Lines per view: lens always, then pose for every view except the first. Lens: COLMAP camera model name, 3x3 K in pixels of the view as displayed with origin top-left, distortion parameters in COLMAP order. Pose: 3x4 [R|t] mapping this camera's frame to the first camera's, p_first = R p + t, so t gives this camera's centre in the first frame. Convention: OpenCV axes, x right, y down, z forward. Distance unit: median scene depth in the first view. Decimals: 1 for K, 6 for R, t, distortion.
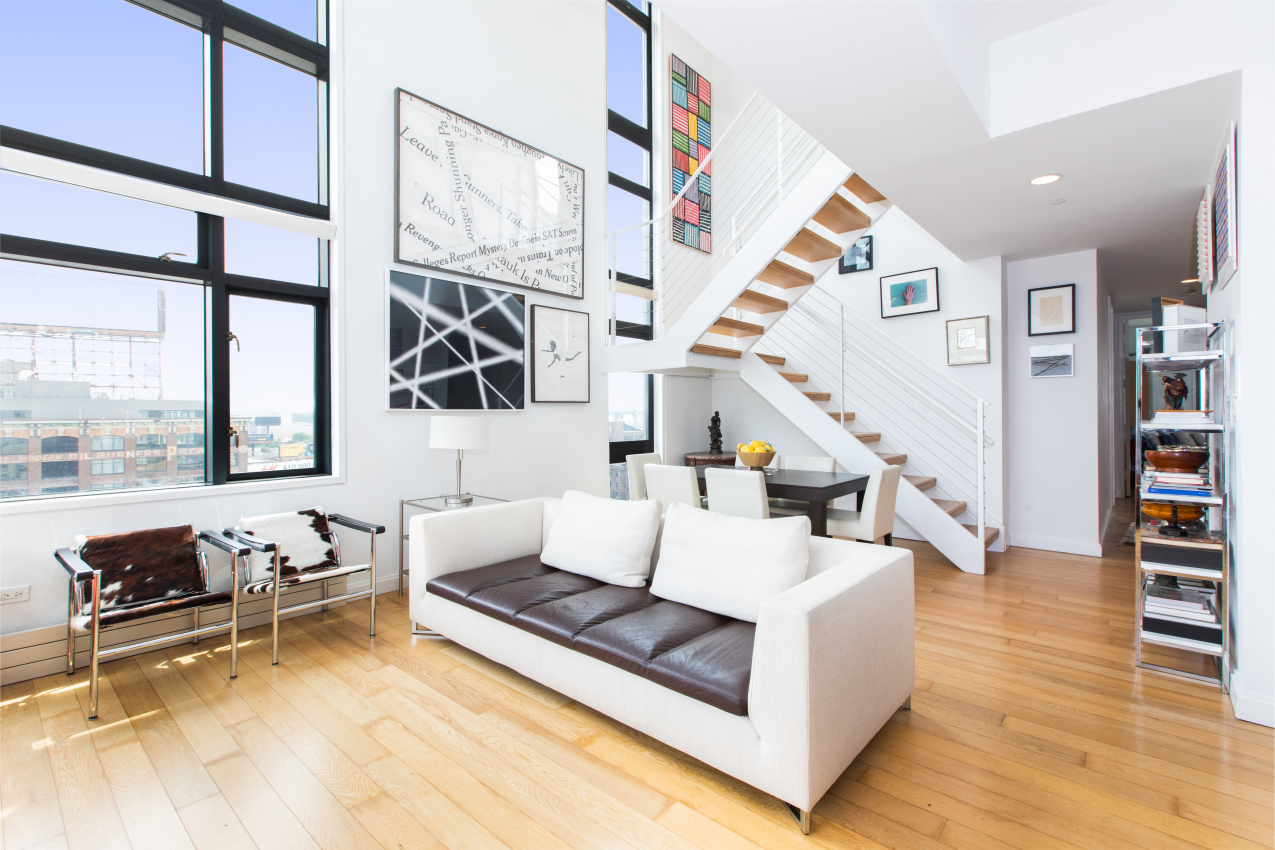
lens RADIAL K [[573.9, 0, 640.2], [0, 573.9, 419.1], [0, 0, 1]] dist [0.000389, -0.000256]
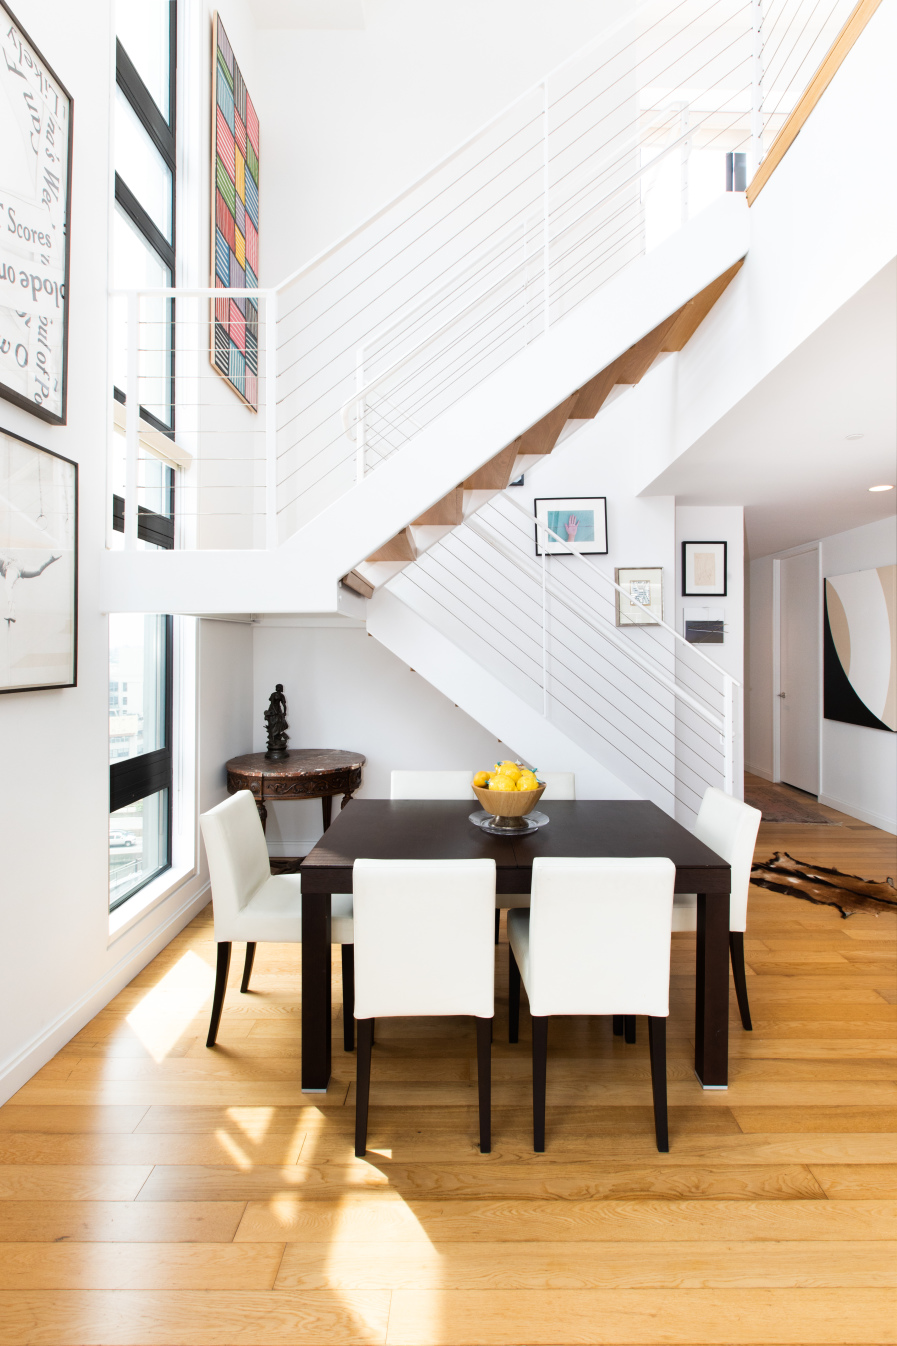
lens RADIAL K [[605.8, 0, 432.4], [0, 605.8, 648.1], [0, 0, 1]] dist [0.000389, -0.000256]
pose [[0.749241, 0.007937, 0.662250, -0.183424], [-0.000901, 0.999939, -0.010964, -0.051272], [-0.662297, 0.007618, 0.749203, 0.522001]]
